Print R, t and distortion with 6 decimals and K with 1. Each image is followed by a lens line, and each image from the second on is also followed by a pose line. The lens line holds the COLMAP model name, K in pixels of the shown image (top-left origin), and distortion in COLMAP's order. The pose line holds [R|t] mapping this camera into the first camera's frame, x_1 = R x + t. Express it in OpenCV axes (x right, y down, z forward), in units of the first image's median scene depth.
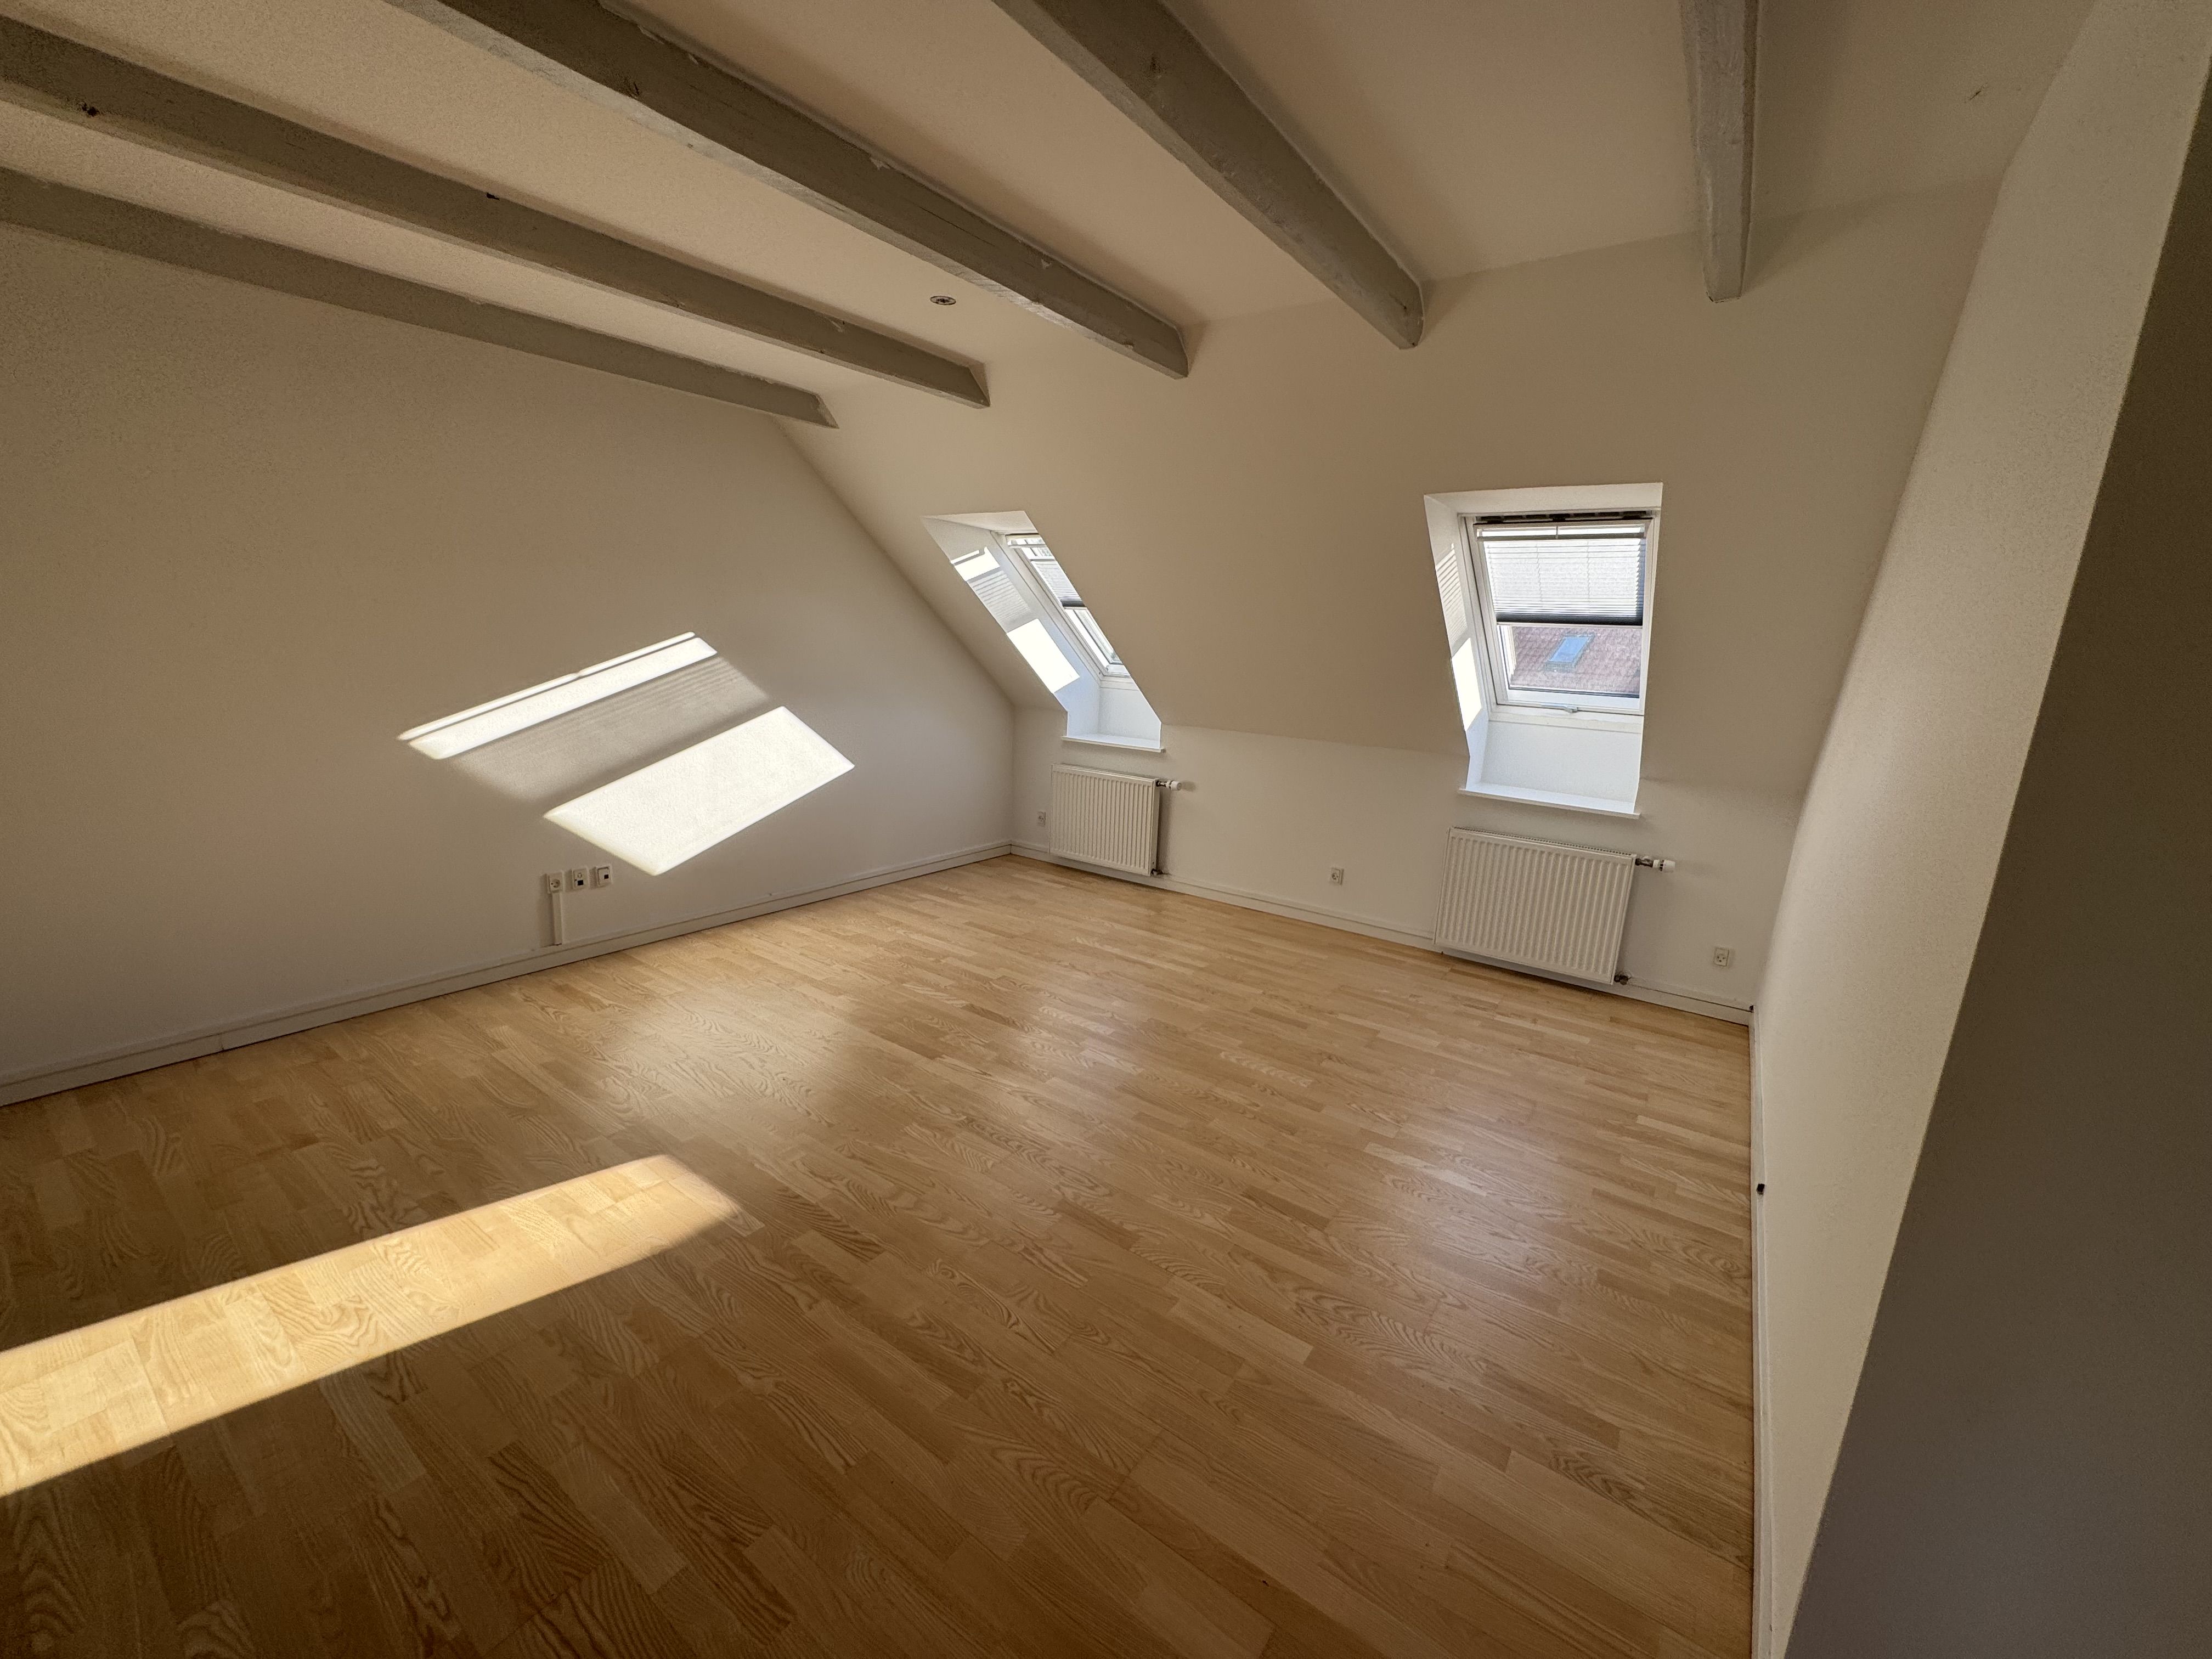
lens RADIAL K [[880.0, 0, 1121.1], [0, 880.0, 809.1], [0, 0, 1]] dist [-0.002075, -0.000620]
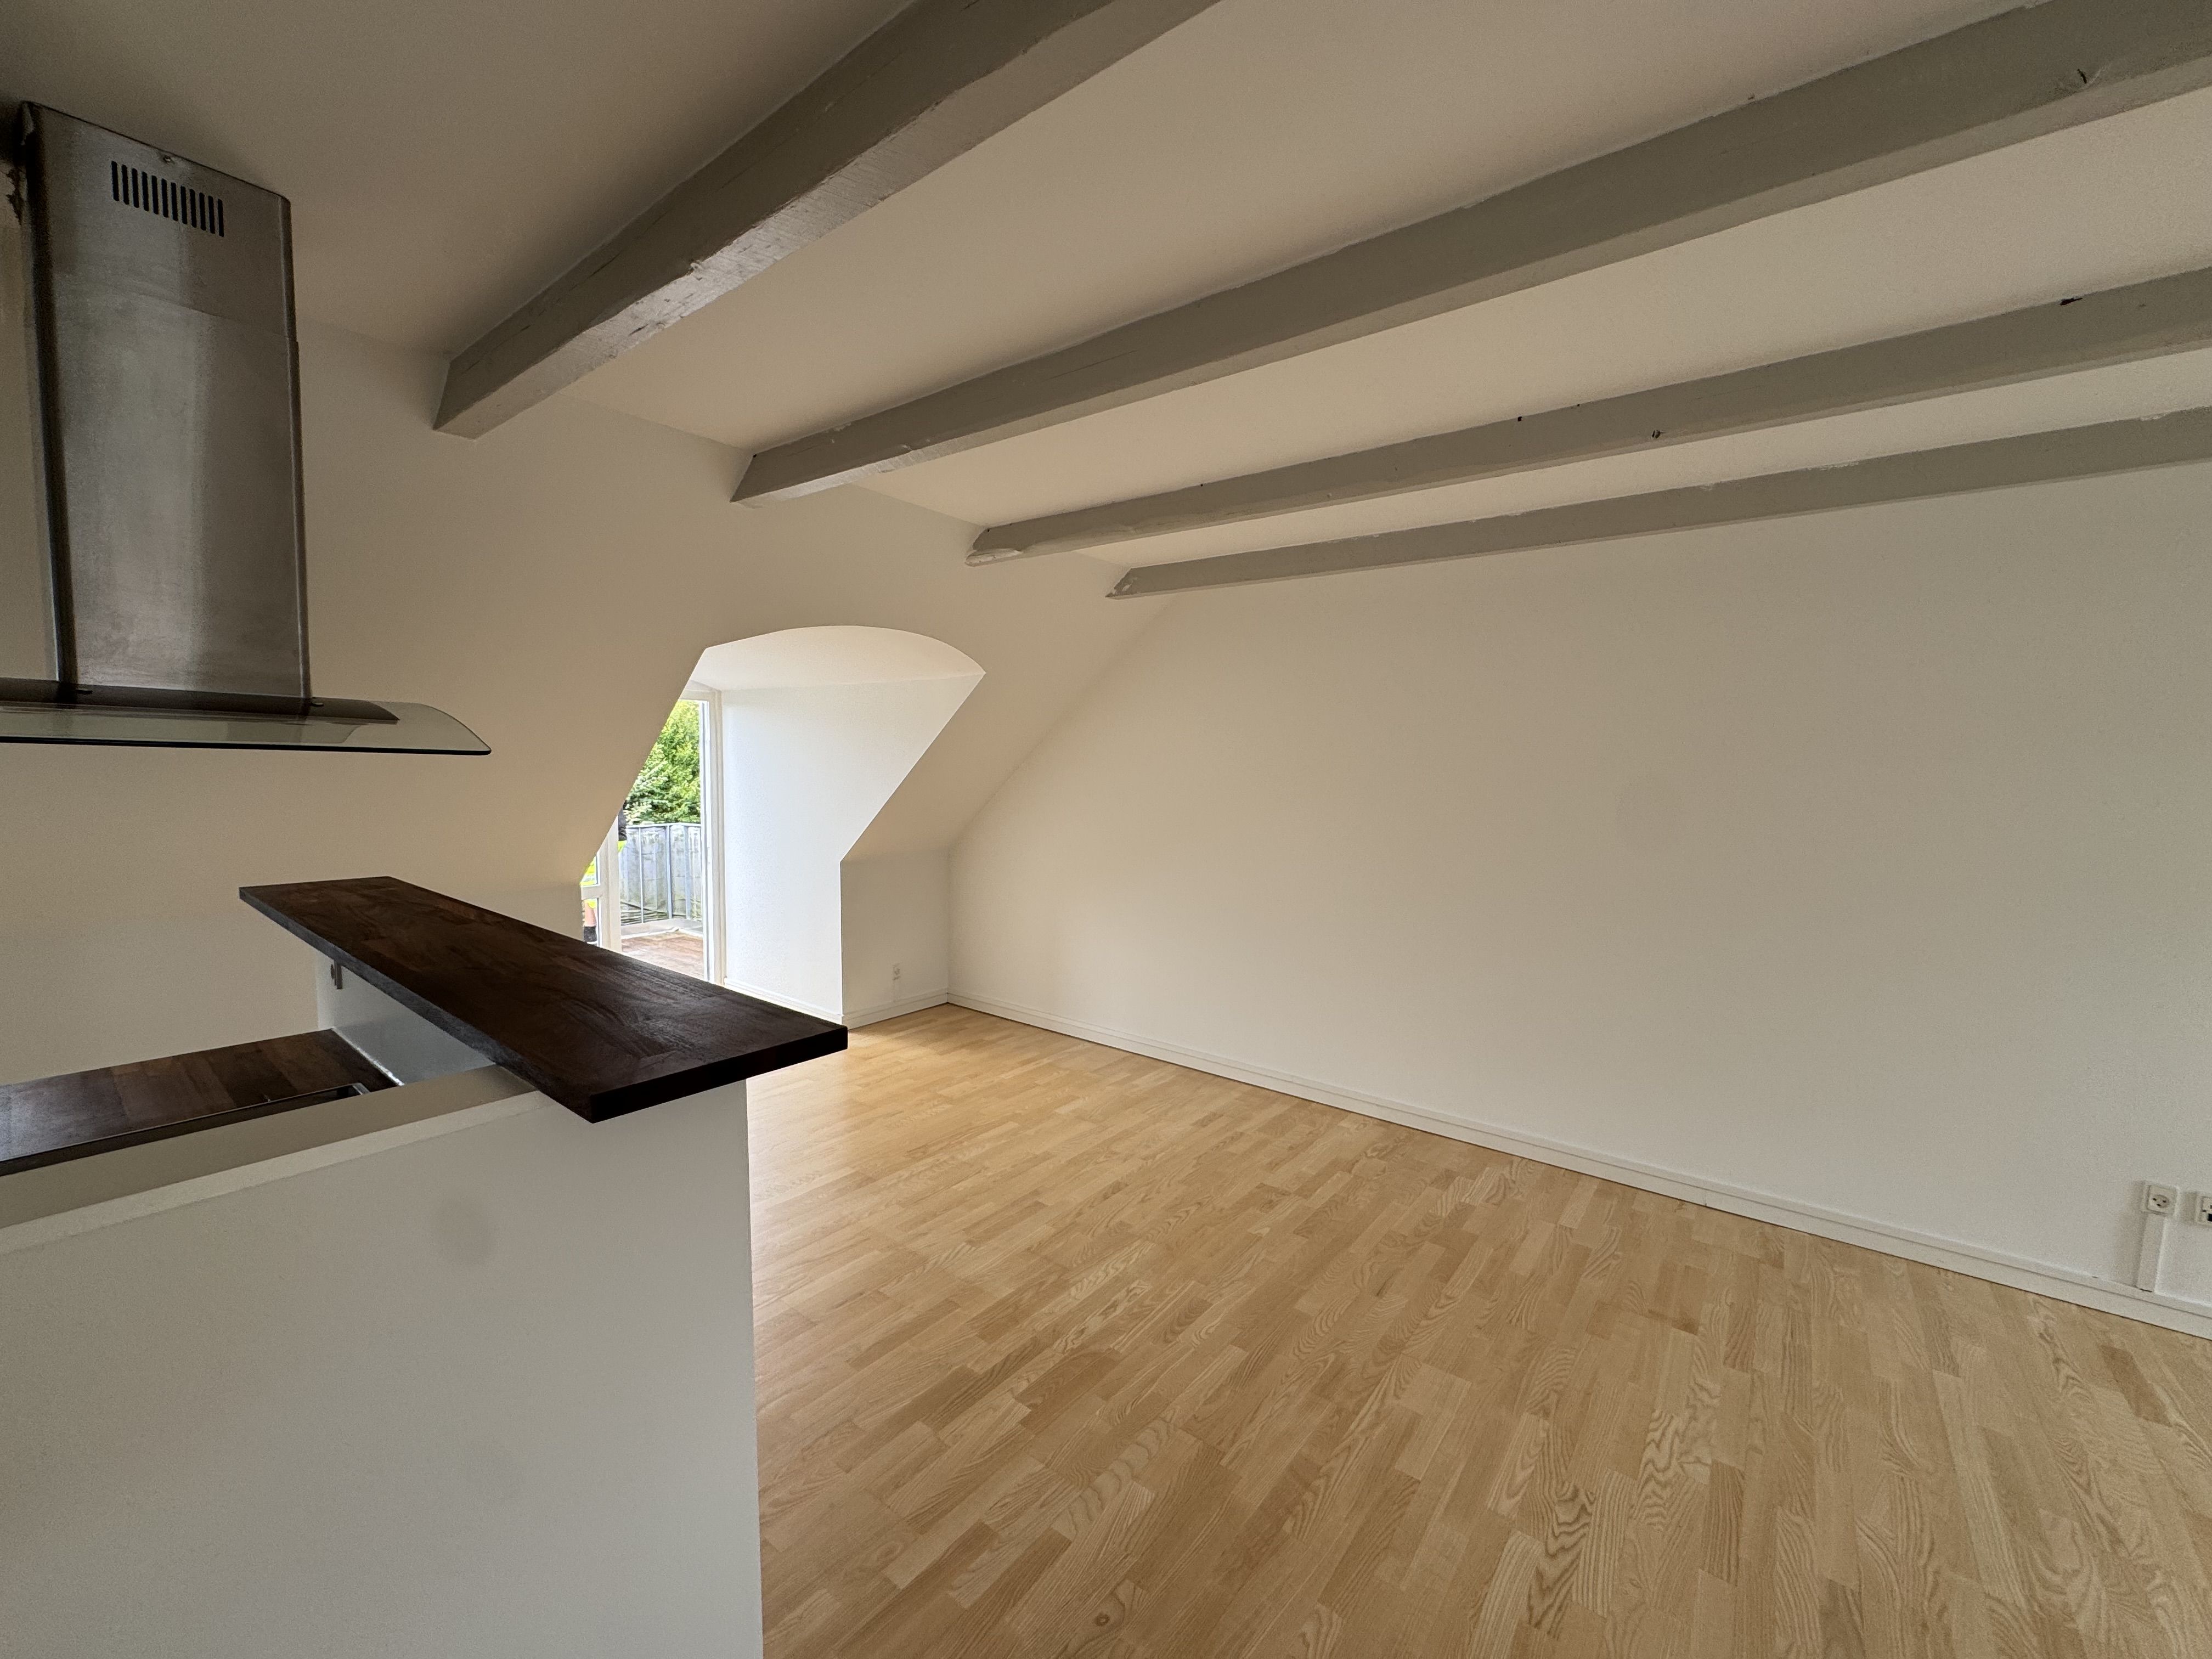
lens RADIAL K [[880.0, 0, 1105.8], [0, 880.0, 830.3], [0, 0, 1]] dist [-0.002075, -0.000620]
pose [[-0.056698, 0.031802, -0.997885, 0.098633], [-0.208803, 0.977012, 0.043000, -0.085280], [0.976313, 0.210800, -0.048754, 0.298983]]
